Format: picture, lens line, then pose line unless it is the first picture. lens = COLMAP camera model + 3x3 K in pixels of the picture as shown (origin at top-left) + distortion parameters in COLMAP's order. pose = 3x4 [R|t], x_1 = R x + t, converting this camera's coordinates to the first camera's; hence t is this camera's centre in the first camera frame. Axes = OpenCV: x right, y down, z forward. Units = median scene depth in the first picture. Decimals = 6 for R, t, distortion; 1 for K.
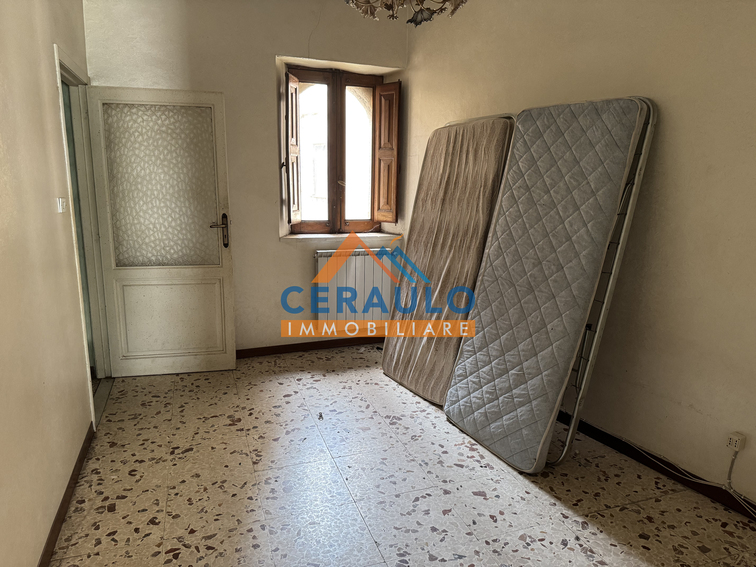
lens RADIAL K [[529.2, 0, 380.3], [0, 529.2, 282.9], [0, 0, 1]] dist [0.071135, -0.097799]
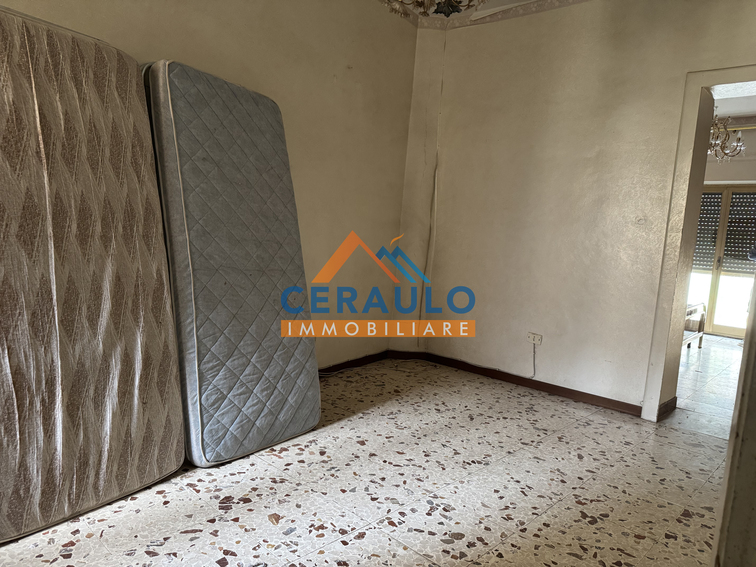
lens RADIAL K [[529.2, 0, 380.3], [0, 529.2, 282.9], [0, 0, 1]] dist [0.071135, -0.097799]
pose [[-0.450866, -0.132109, 0.882761, -0.671566], [0.093920, 0.976475, 0.194103, -0.132115], [-0.887637, 0.170424, -0.427851, 1.186814]]
